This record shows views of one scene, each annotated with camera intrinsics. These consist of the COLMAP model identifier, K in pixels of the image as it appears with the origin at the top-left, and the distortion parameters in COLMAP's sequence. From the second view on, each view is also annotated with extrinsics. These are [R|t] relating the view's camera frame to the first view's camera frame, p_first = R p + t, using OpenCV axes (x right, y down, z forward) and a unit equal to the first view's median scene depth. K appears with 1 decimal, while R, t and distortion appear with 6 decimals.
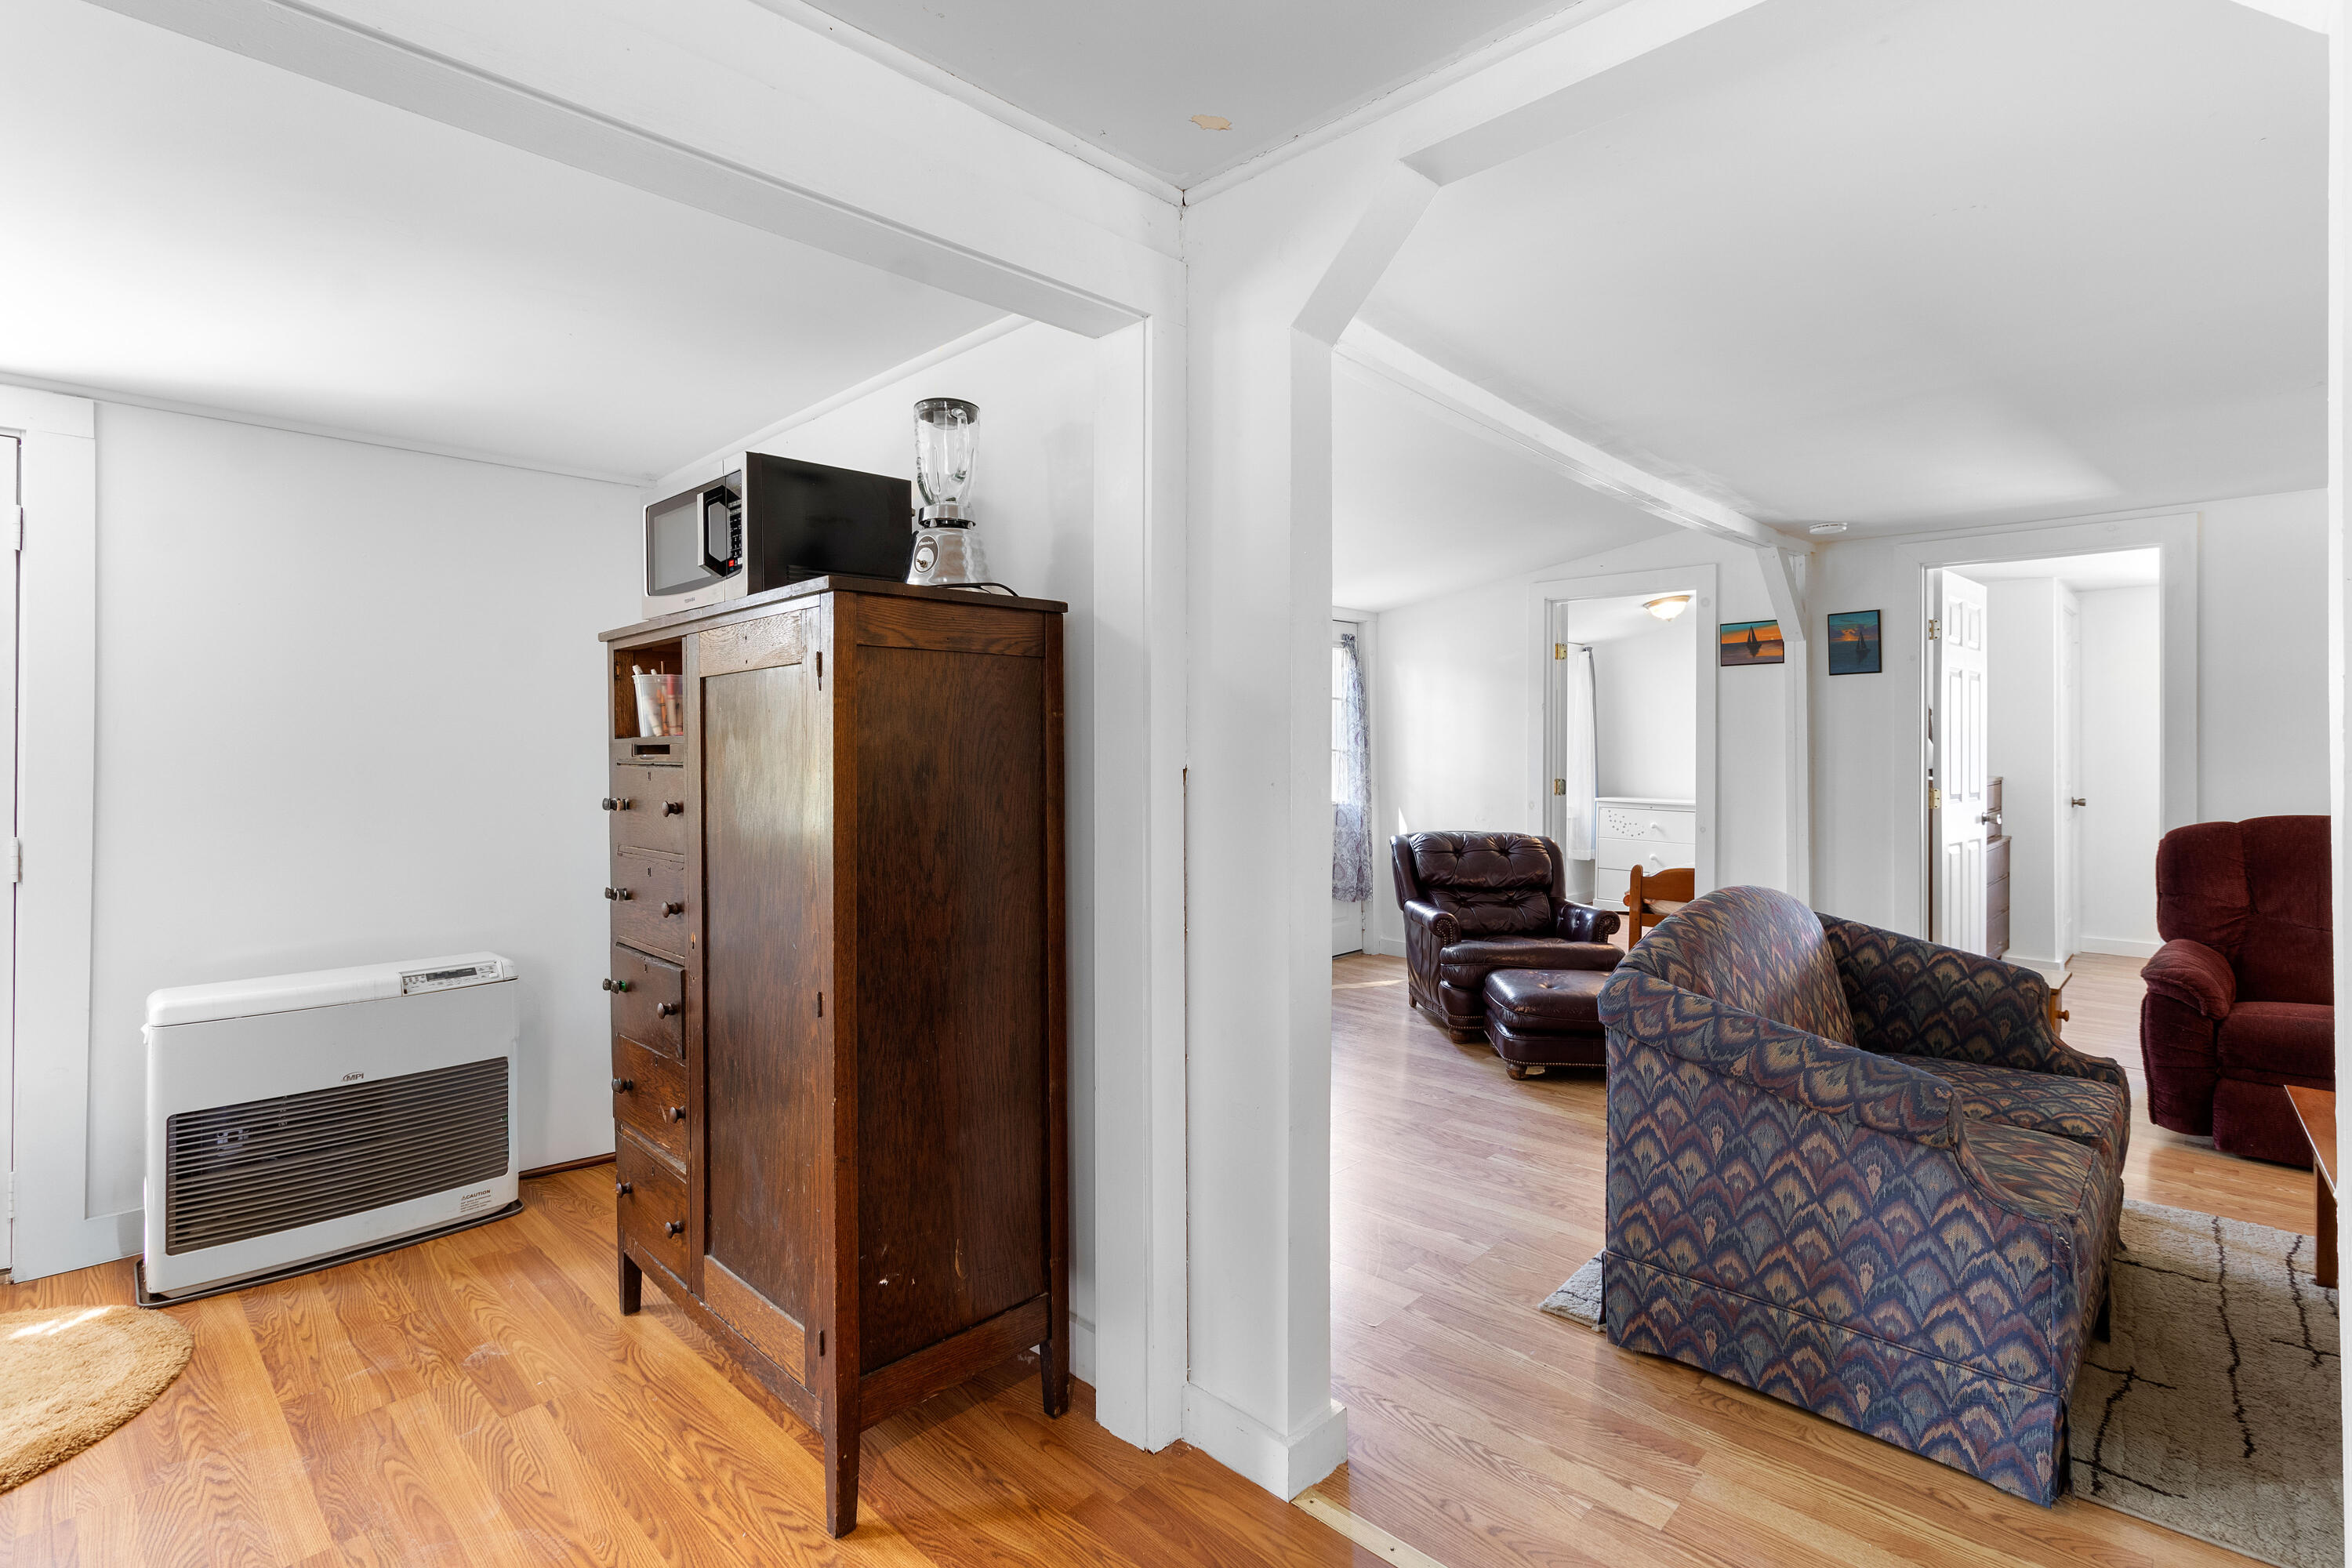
lens RADIAL K [[1087.8, 0, 1192.5], [0, 1087.8, 762.7], [0, 0, 1]] dist [0.004028, -0.000949]
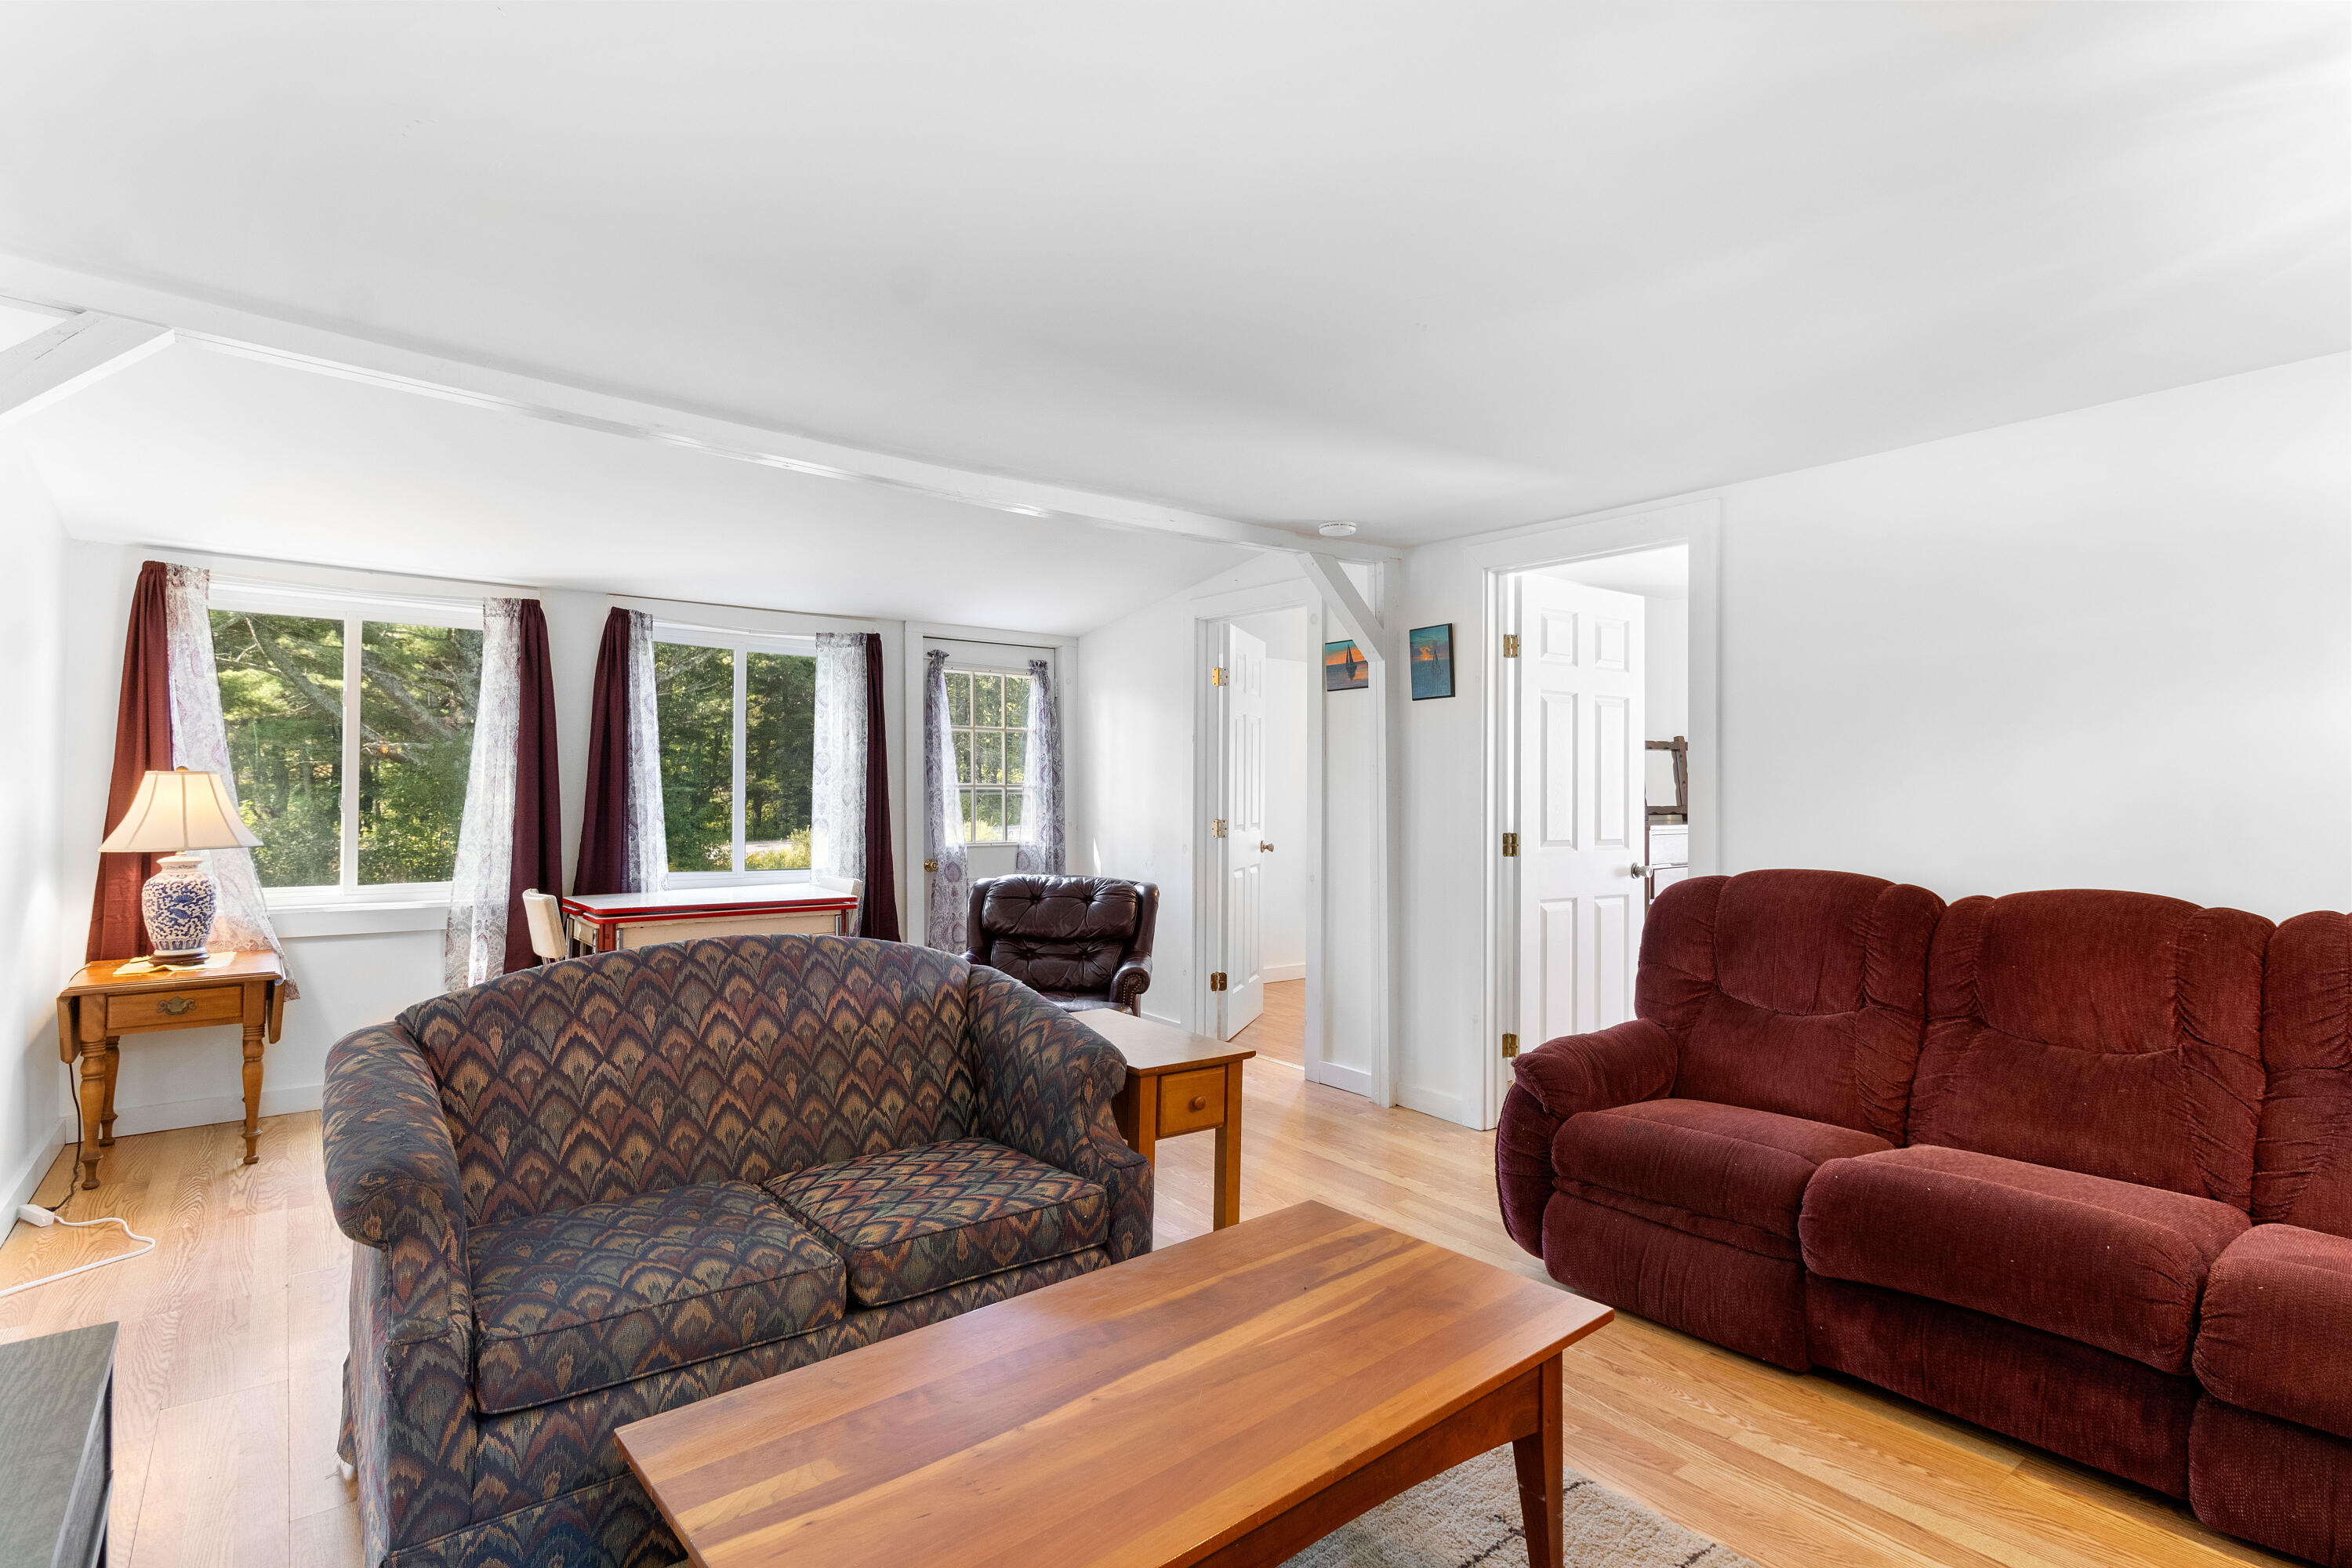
lens RADIAL K [[1155.7, 0, 1189.3], [0, 1155.7, 792.3], [0, 0, 1]] dist [0.000365, -0.002337]
pose [[0.988821, 0.008153, -0.148883, 0.533778], [-0.009997, 0.999882, -0.011641, 0.004335], [0.148771, 0.013000, 0.988786, 0.071311]]
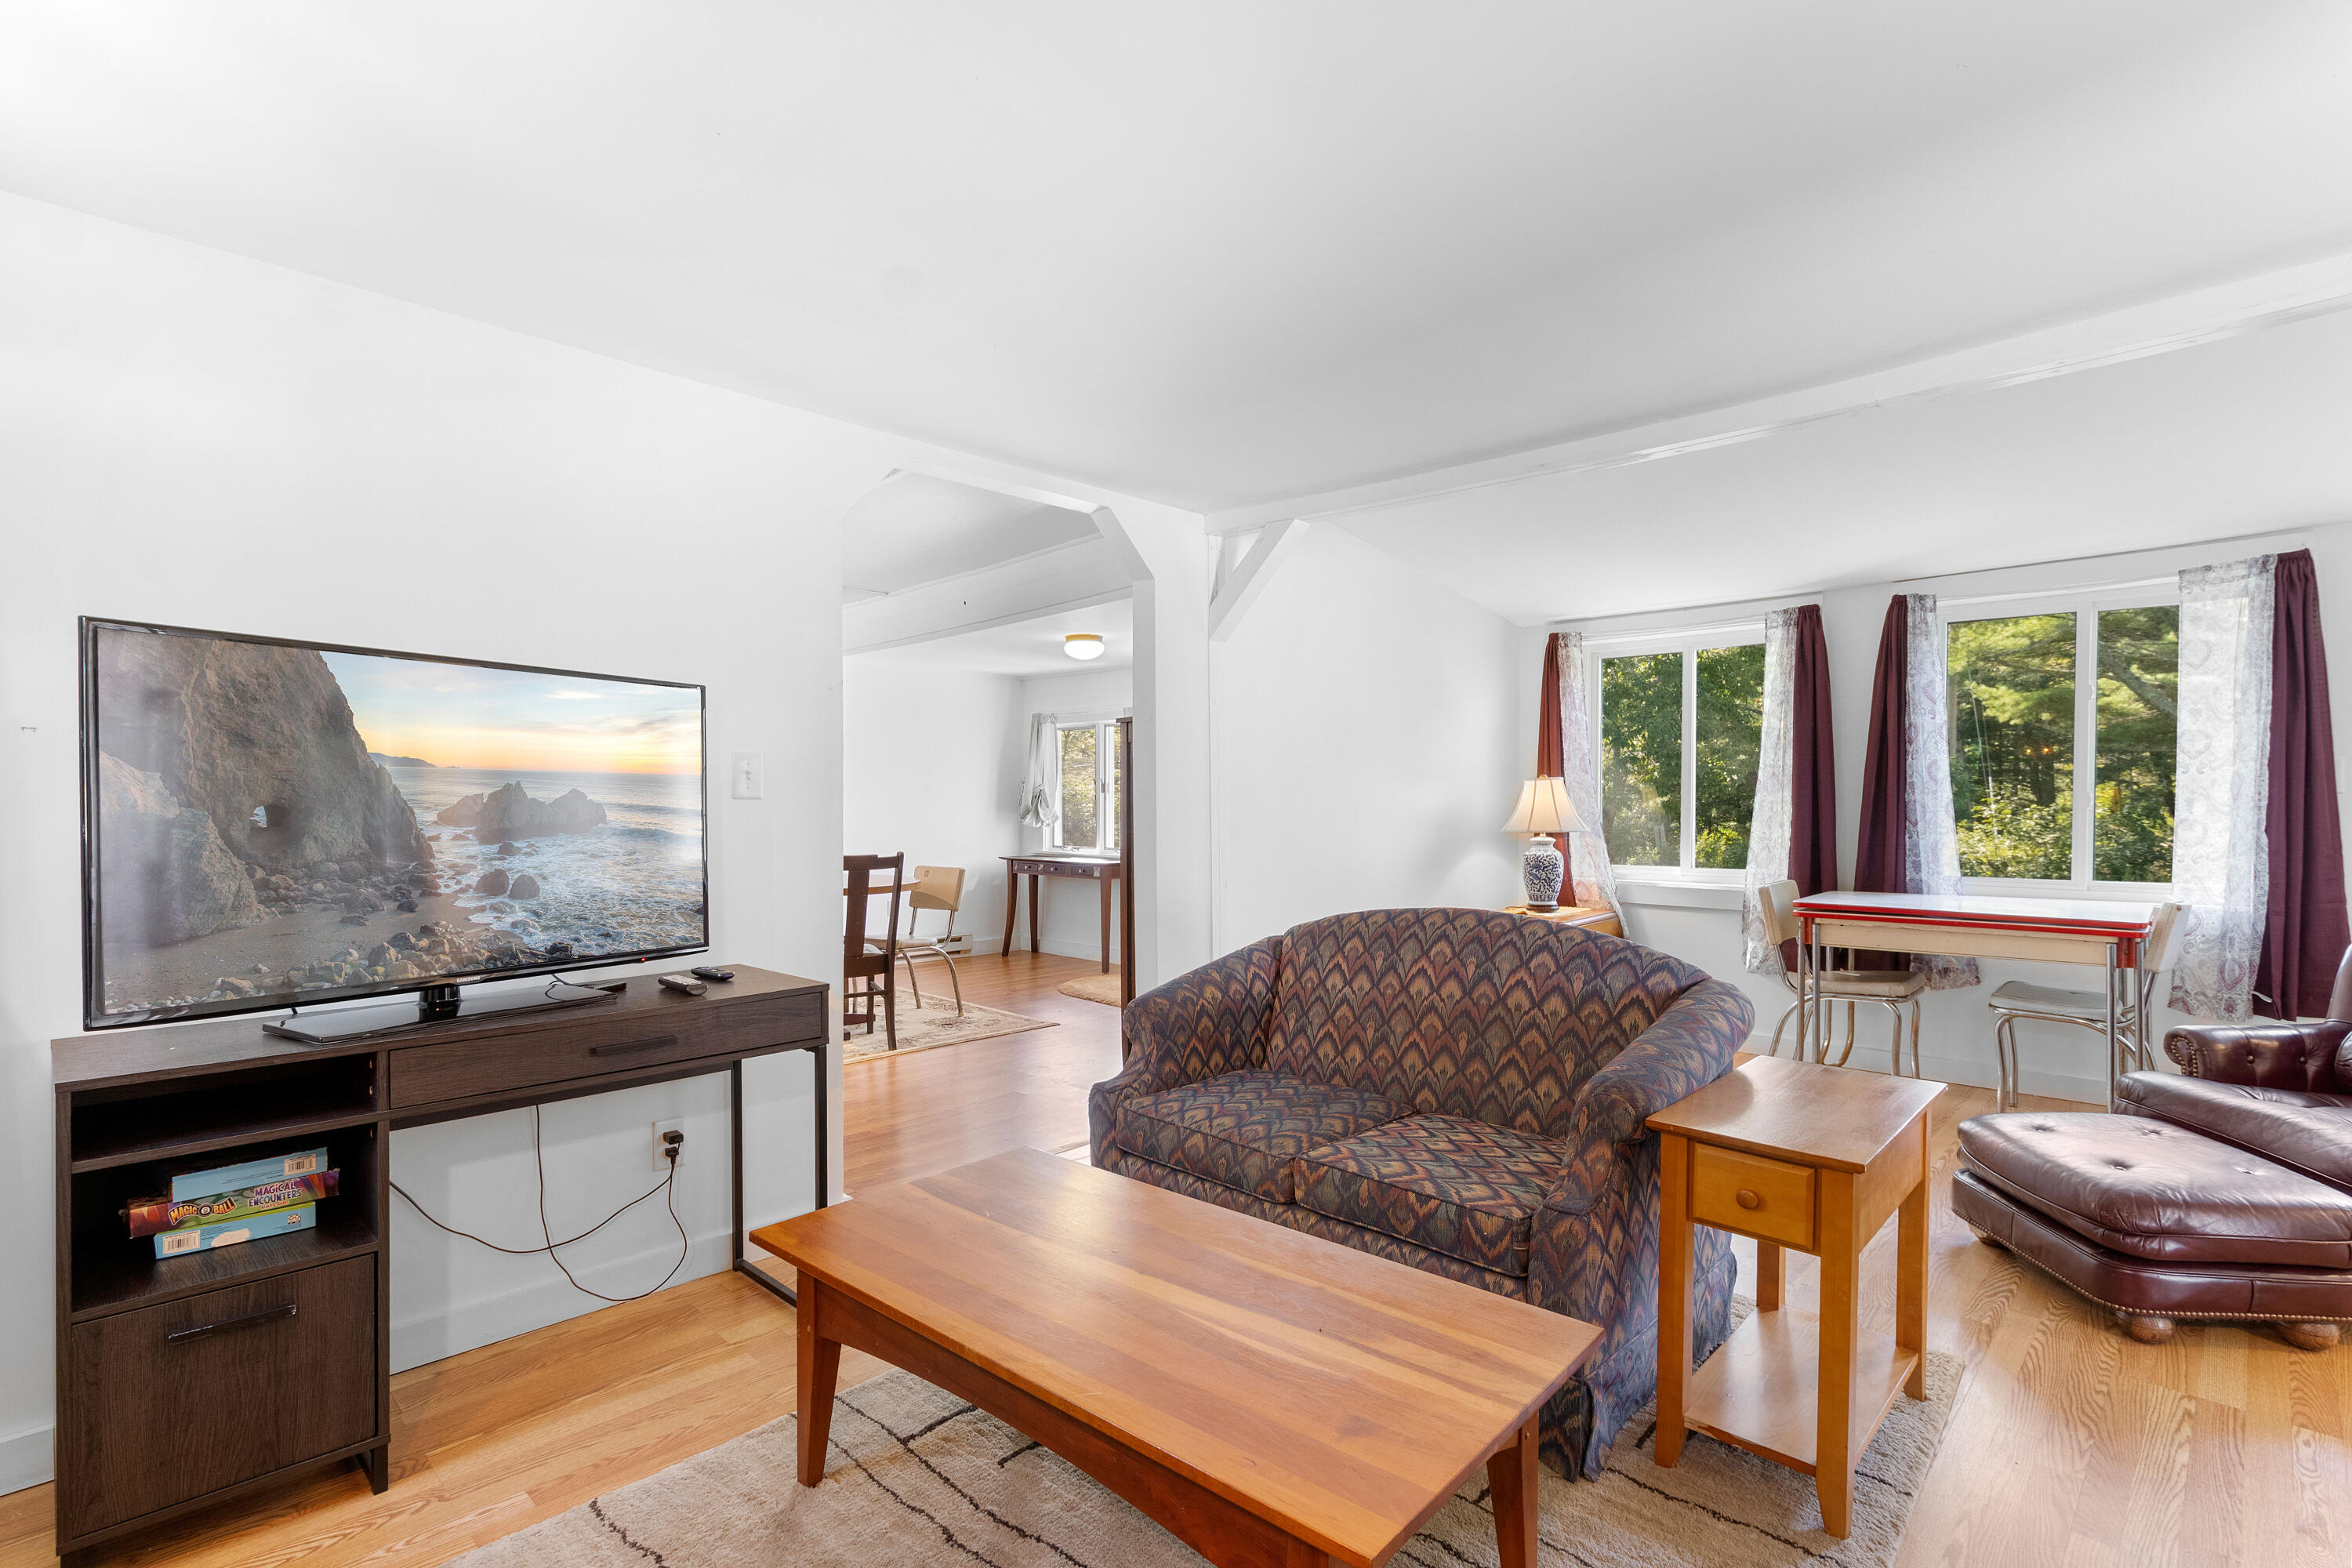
lens RADIAL K [[1087.8, 0, 1163.4], [0, 1087.8, 818.8], [0, 0, 1]] dist [0.004028, -0.000949]
pose [[-0.023441, 0.022081, -0.999481, 0.813050], [-0.003028, 0.999750, 0.022158, 0.005271], [0.999721, 0.003546, -0.023368, 0.391565]]
